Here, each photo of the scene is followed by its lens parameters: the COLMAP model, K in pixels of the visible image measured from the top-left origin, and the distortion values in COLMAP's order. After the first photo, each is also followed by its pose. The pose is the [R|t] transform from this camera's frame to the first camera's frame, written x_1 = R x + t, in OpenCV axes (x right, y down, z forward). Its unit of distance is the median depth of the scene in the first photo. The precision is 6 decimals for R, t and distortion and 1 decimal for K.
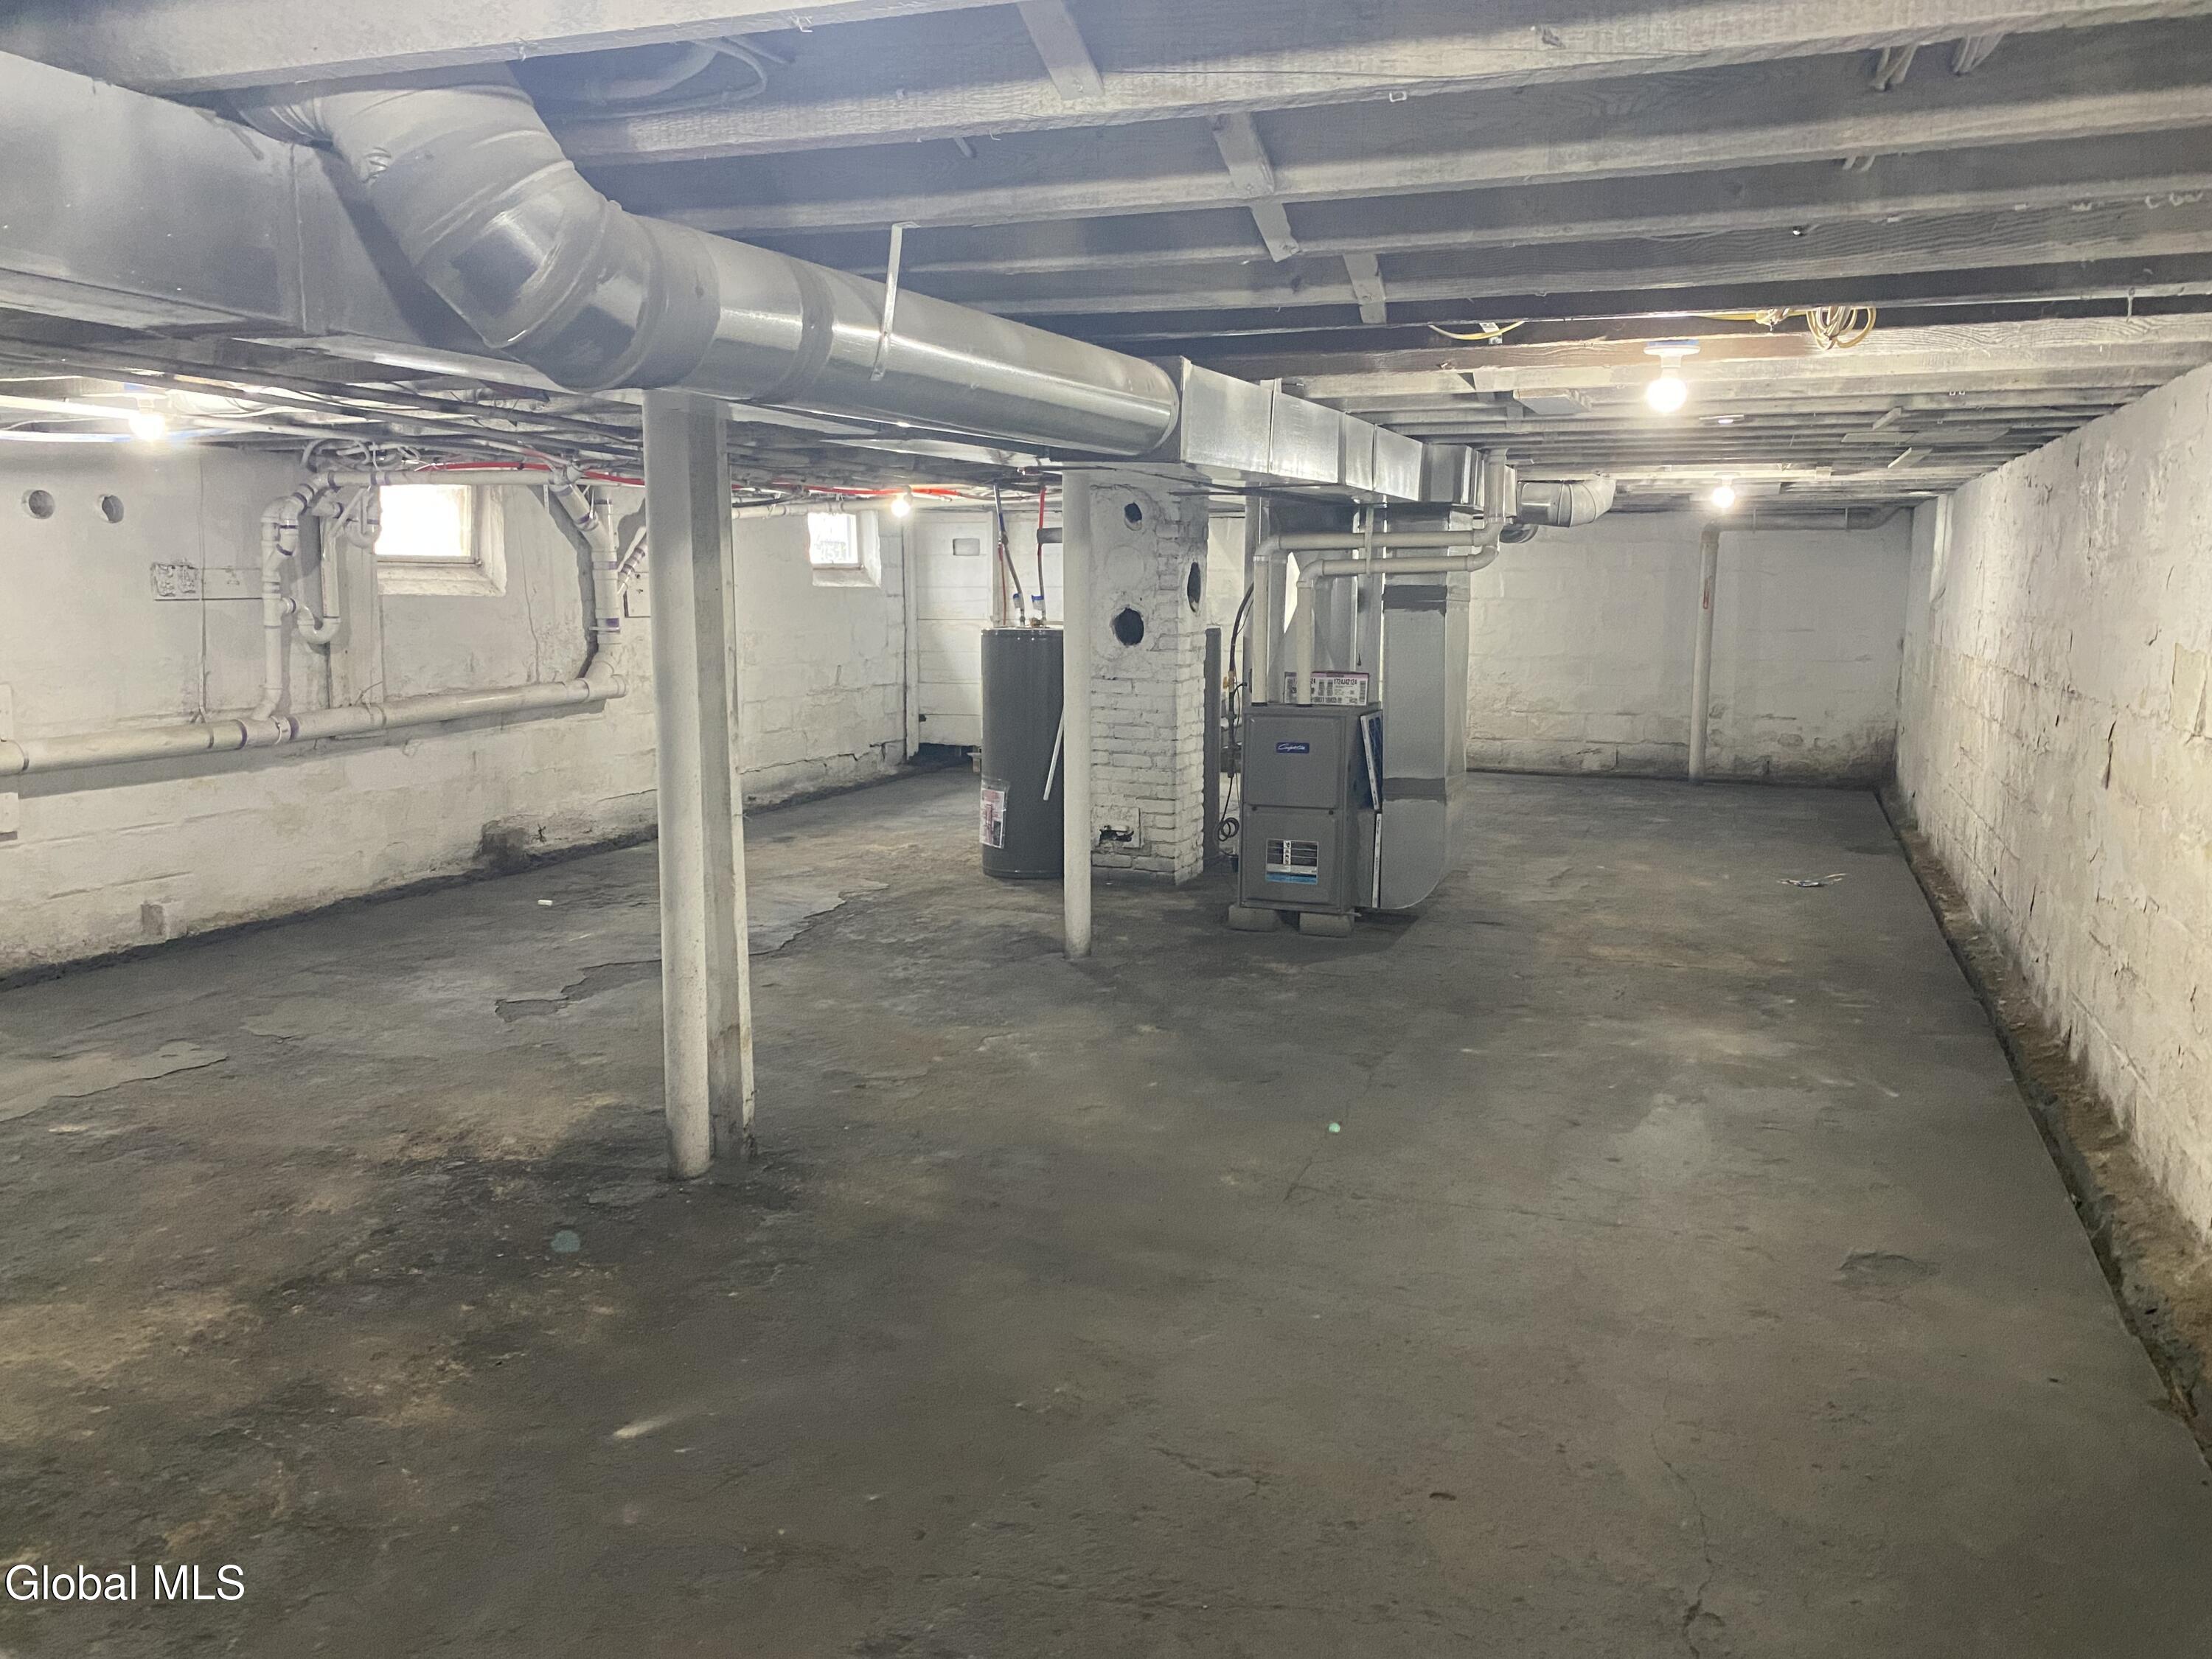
lens RADIAL K [[1681.9, 0, 1104.7], [0, 1681.9, 827.8], [0, 0, 1]] dist [-0.002404, 0.014484]
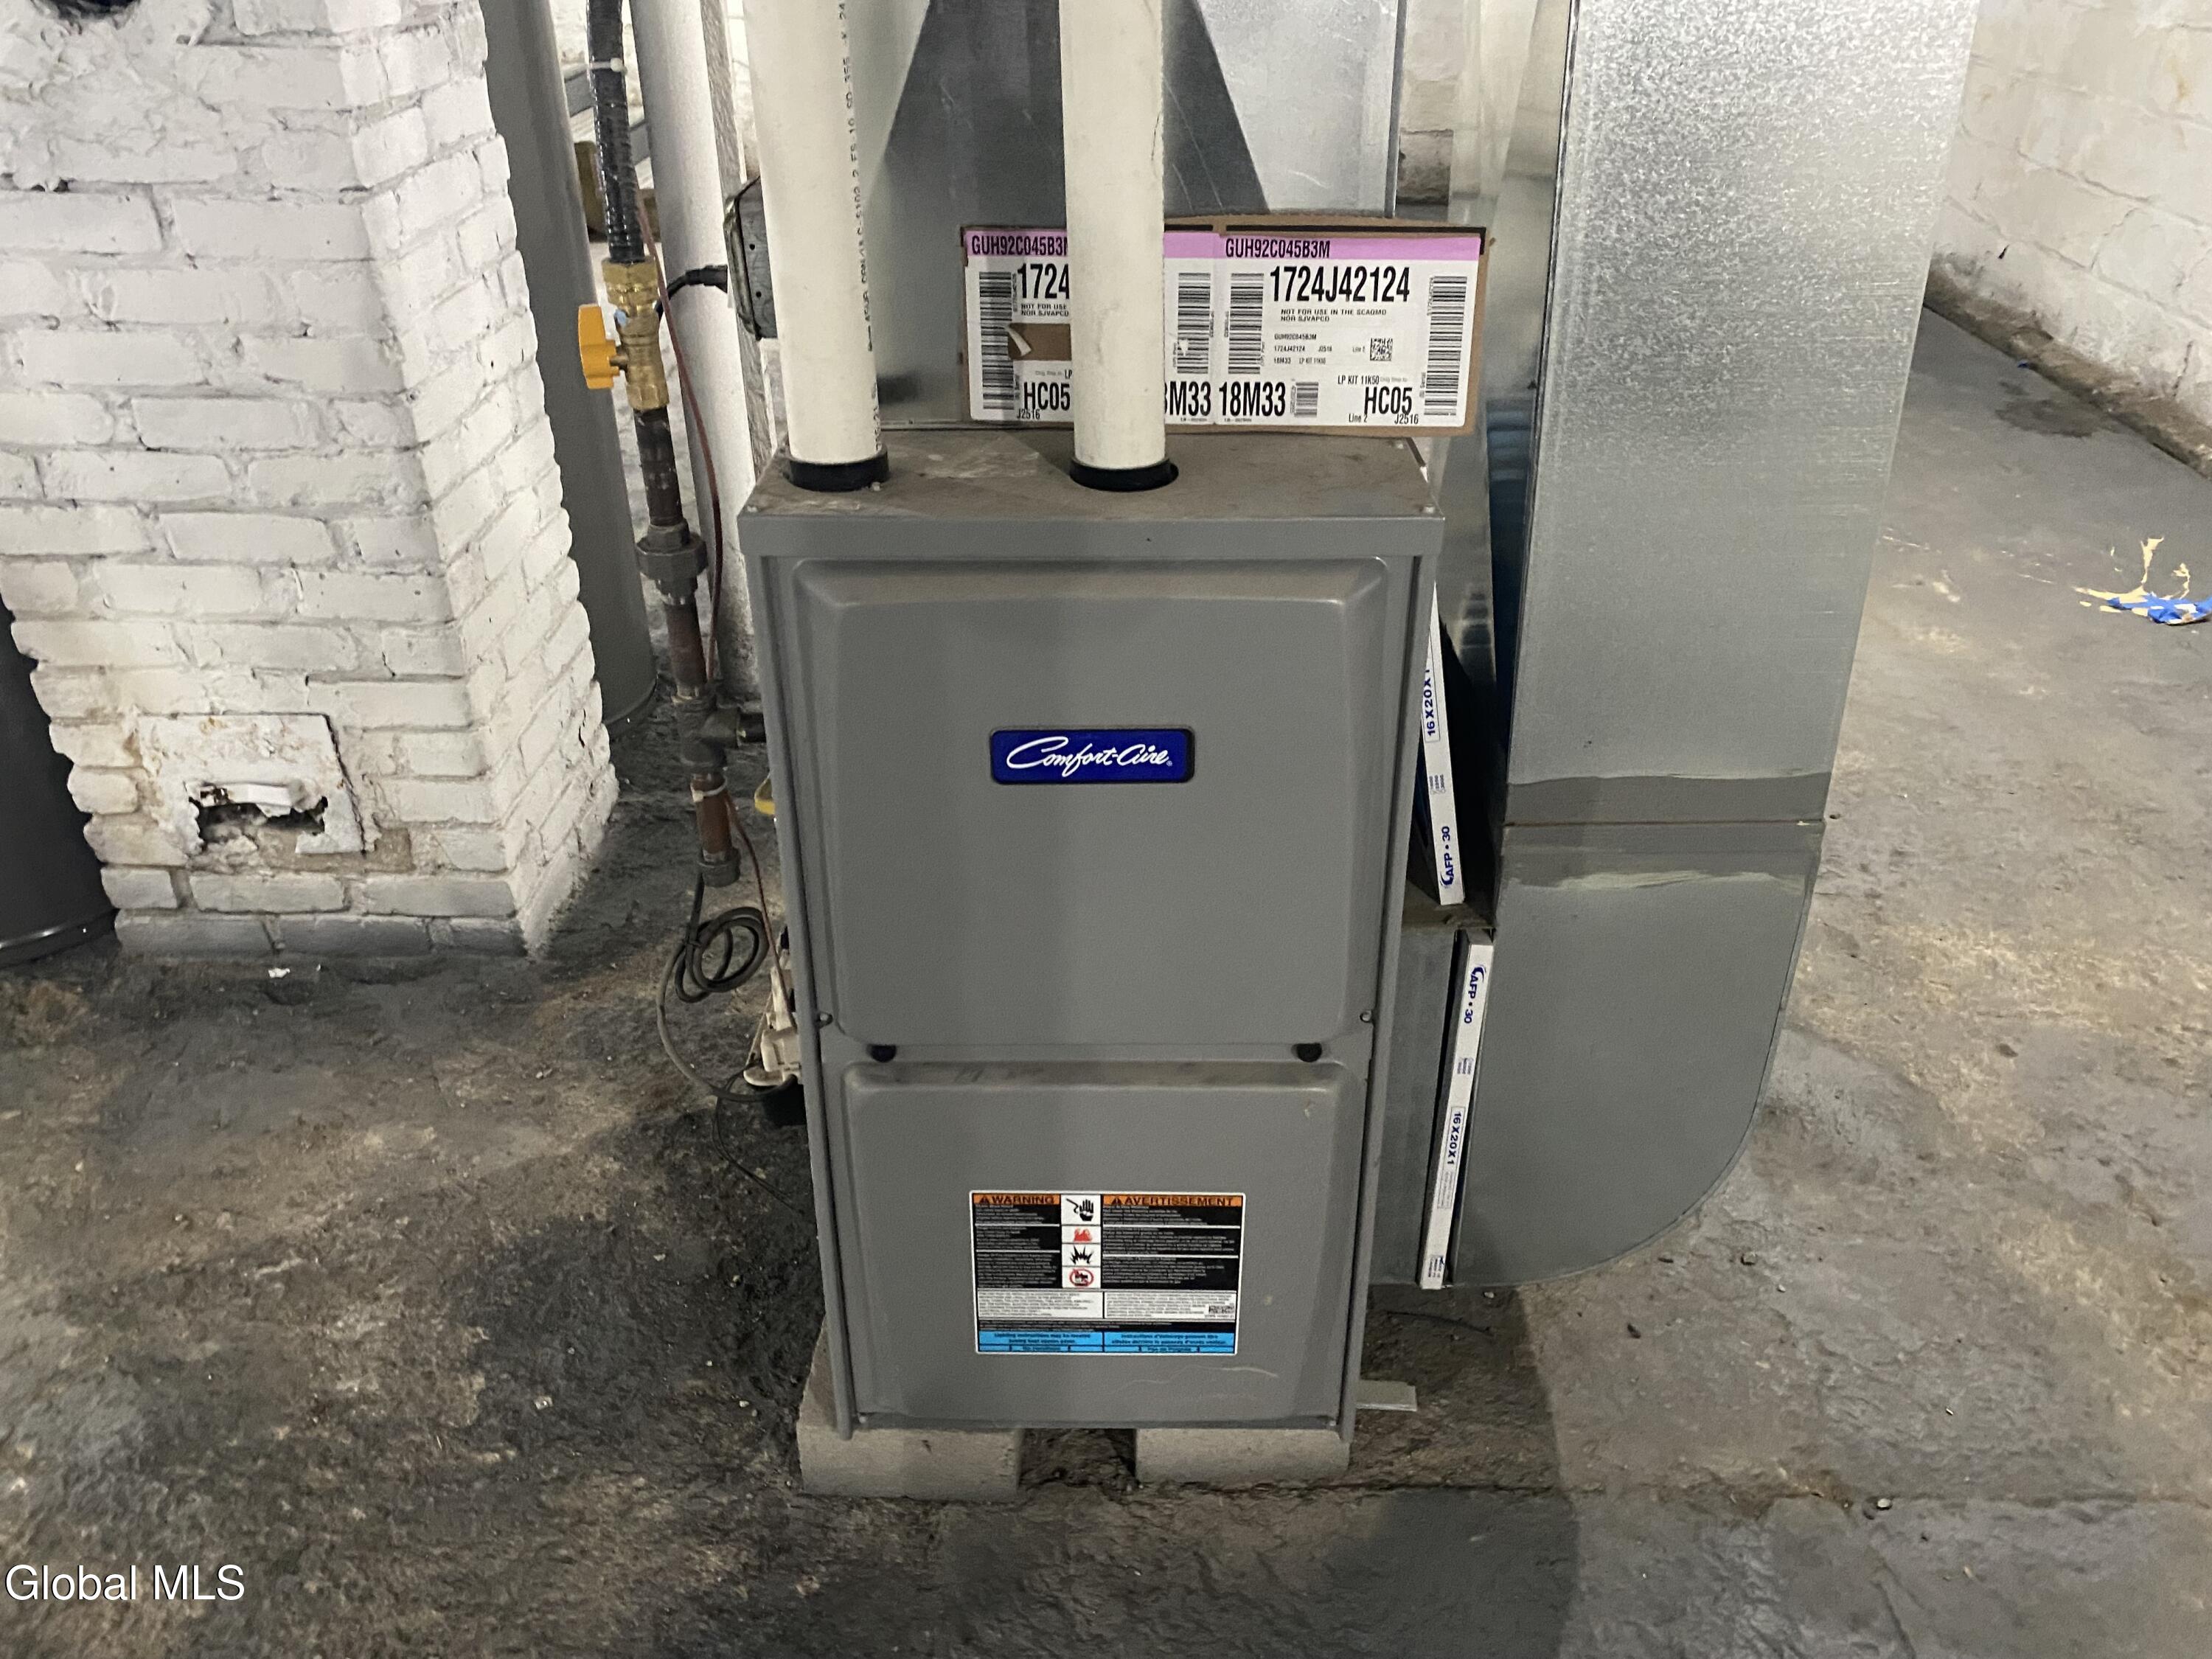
lens RADIAL K [[1681.9, 0, 1113.5], [0, 1681.9, 833.3], [0, 0, 1]] dist [-0.002404, 0.014484]
pose [[0.938617, -0.180258, 0.294118, 0.055277], [0.055395, 0.920308, 0.387253, -0.089049], [-0.340484, -0.347190, 0.873802, 0.733071]]
